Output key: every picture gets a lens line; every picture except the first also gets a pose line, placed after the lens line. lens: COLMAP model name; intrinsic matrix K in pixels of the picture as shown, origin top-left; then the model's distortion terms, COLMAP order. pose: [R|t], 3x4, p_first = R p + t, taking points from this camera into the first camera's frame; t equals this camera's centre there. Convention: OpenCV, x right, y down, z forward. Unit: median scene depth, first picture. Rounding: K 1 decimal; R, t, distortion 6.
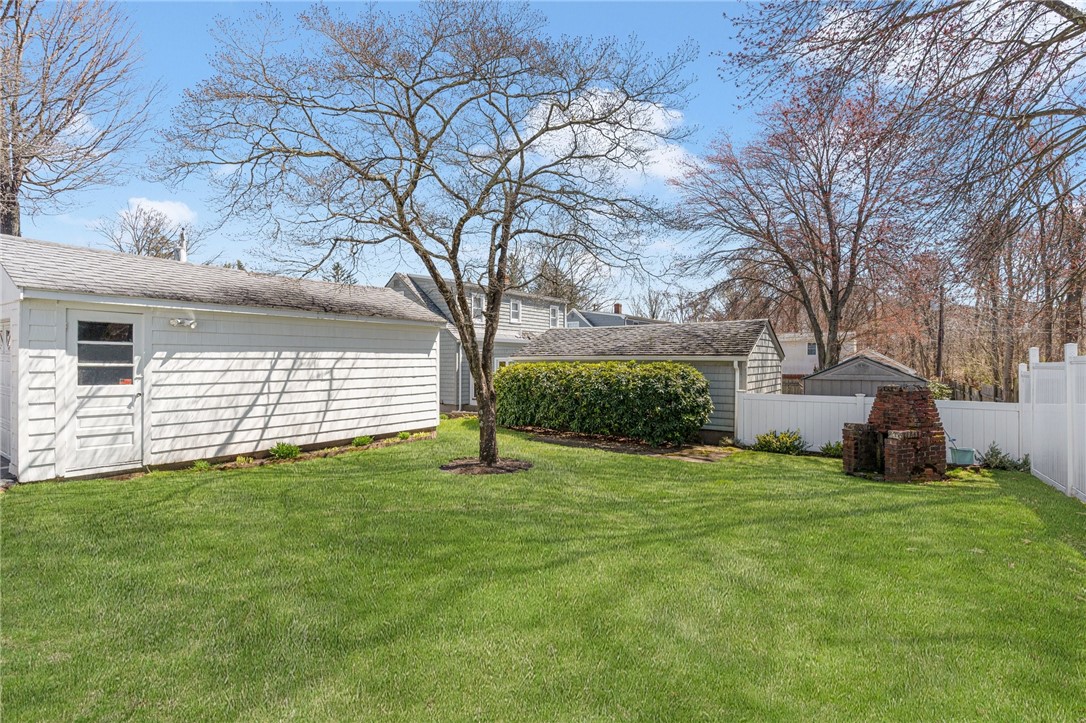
lens RADIAL K [[519.4, 0, 543.0], [0, 519.4, 361.5], [0, 0, 1]] dist [-0.000448, 0.000394]
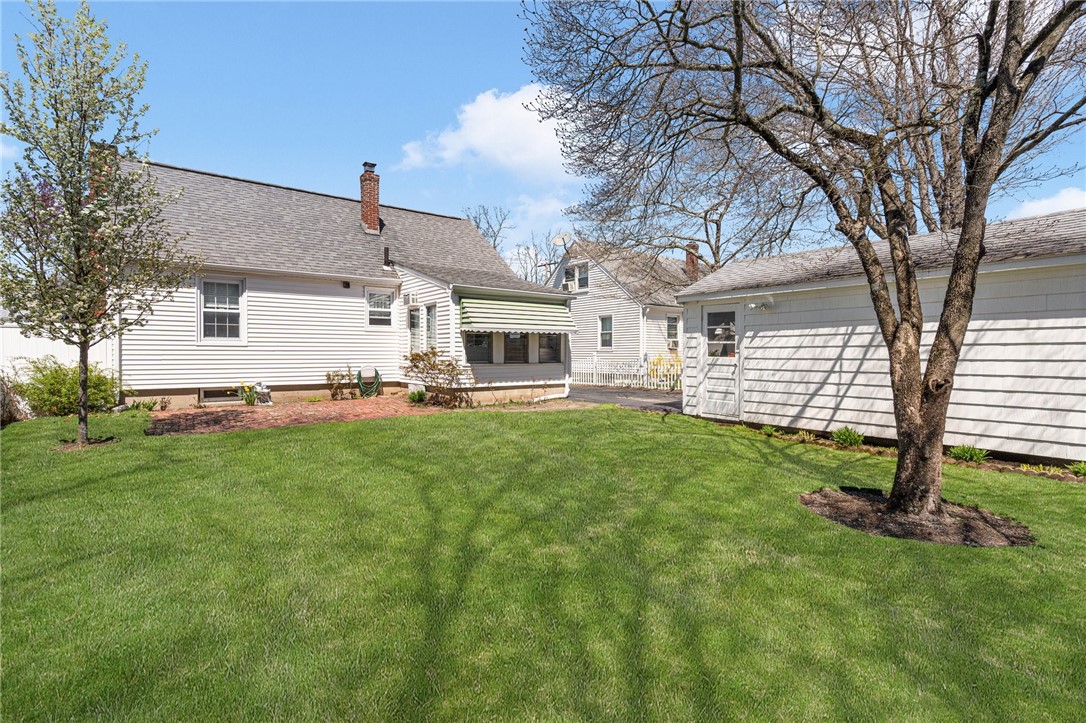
lens RADIAL K [[519.4, 0, 543.0], [0, 519.4, 361.5], [0, 0, 1]] dist [-0.000448, 0.000394]
pose [[-0.312436, 0.014356, -0.949830, 0.598458], [-0.001986, 0.999874, 0.015765, 0.034027], [0.949937, 0.006812, -0.312368, 0.915408]]
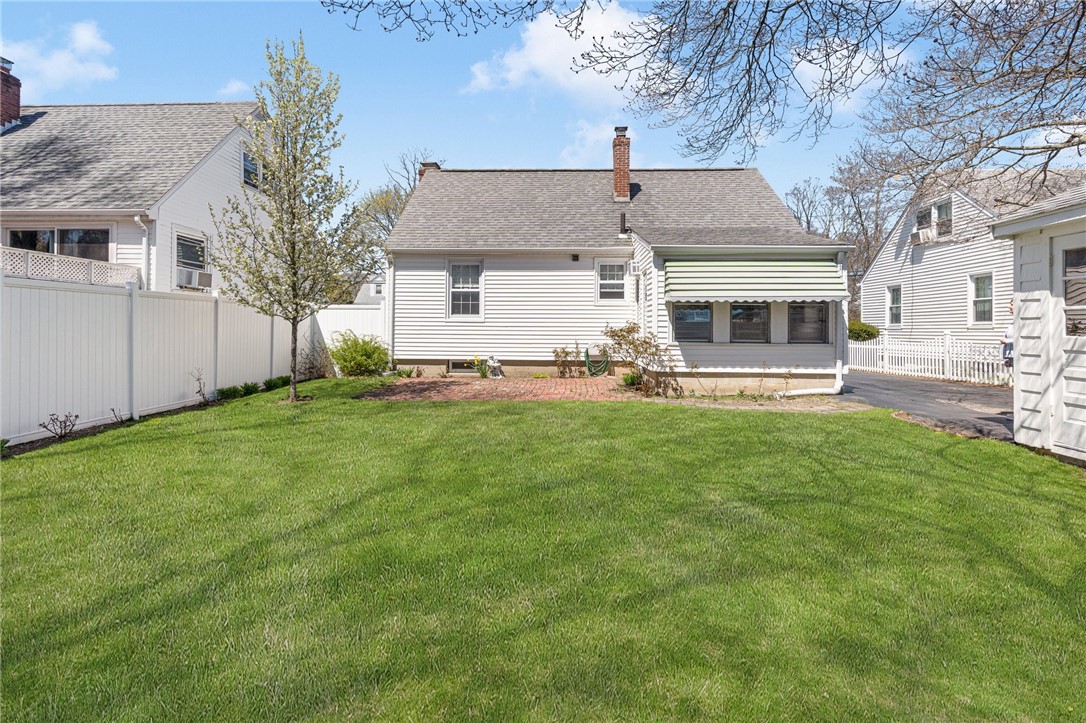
lens RADIAL K [[530.7, 0, 545.7], [0, 530.7, 328.8], [0, 0, 1]] dist [0.000599, 0.000455]
pose [[-0.850395, -0.006941, -0.526099, 0.138674], [-0.006440, 0.999975, -0.002784, 0.038881], [0.526106, 0.001020, -0.850419, 1.134858]]
